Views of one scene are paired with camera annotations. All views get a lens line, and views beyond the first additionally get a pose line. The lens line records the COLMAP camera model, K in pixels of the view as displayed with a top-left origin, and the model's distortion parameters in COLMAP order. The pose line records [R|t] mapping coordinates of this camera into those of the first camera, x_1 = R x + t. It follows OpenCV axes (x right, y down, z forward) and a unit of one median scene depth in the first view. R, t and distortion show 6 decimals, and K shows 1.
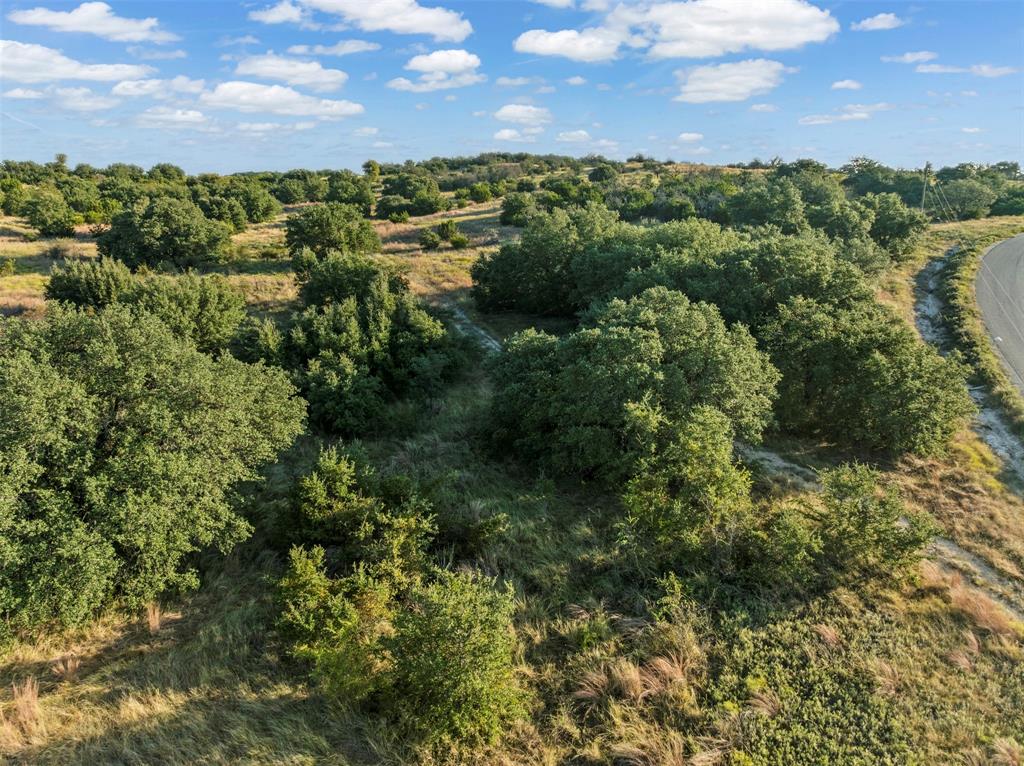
lens RADIAL K [[717.2, 0, 512.6], [0, 717.2, 387.8], [0, 0, 1]] dist [-0.032707, 0.007221]
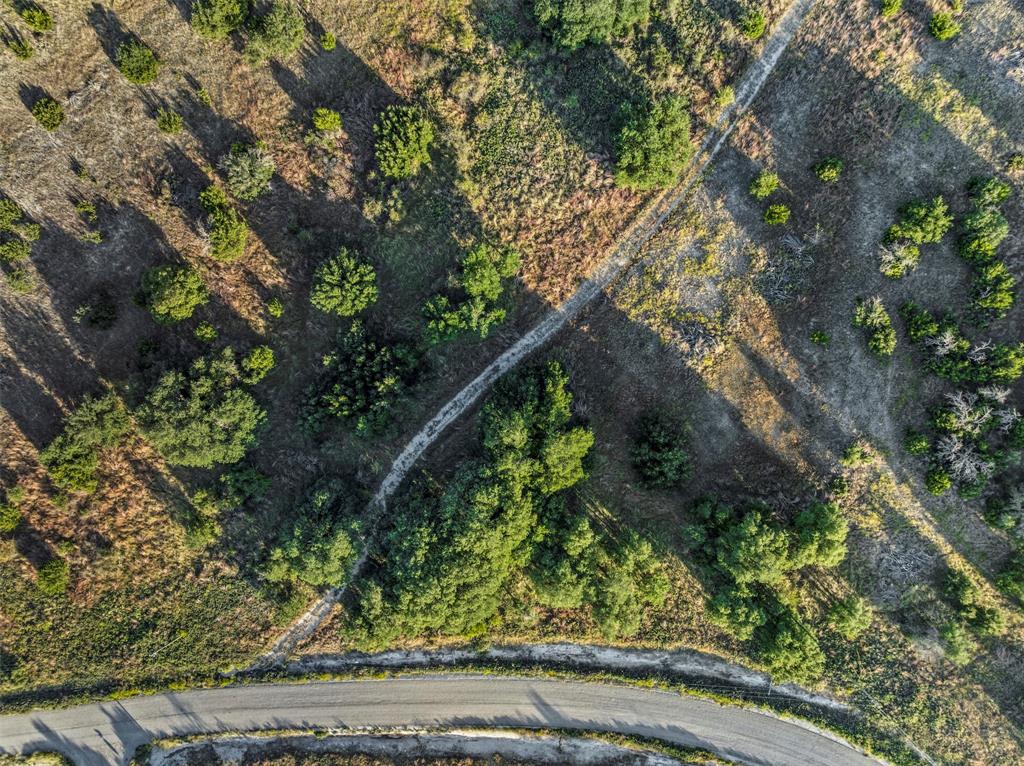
lens RADIAL K [[717.2, 0, 511.3], [0, 717.2, 383.4], [0, 0, 1]] dist [-0.032707, 0.007221]
pose [[0.418201, 0.908106, -0.021253, -0.014642], [-0.225959, 0.126663, 0.965867, -4.551426], [0.879802, -0.399124, 0.258165, 1.827509]]
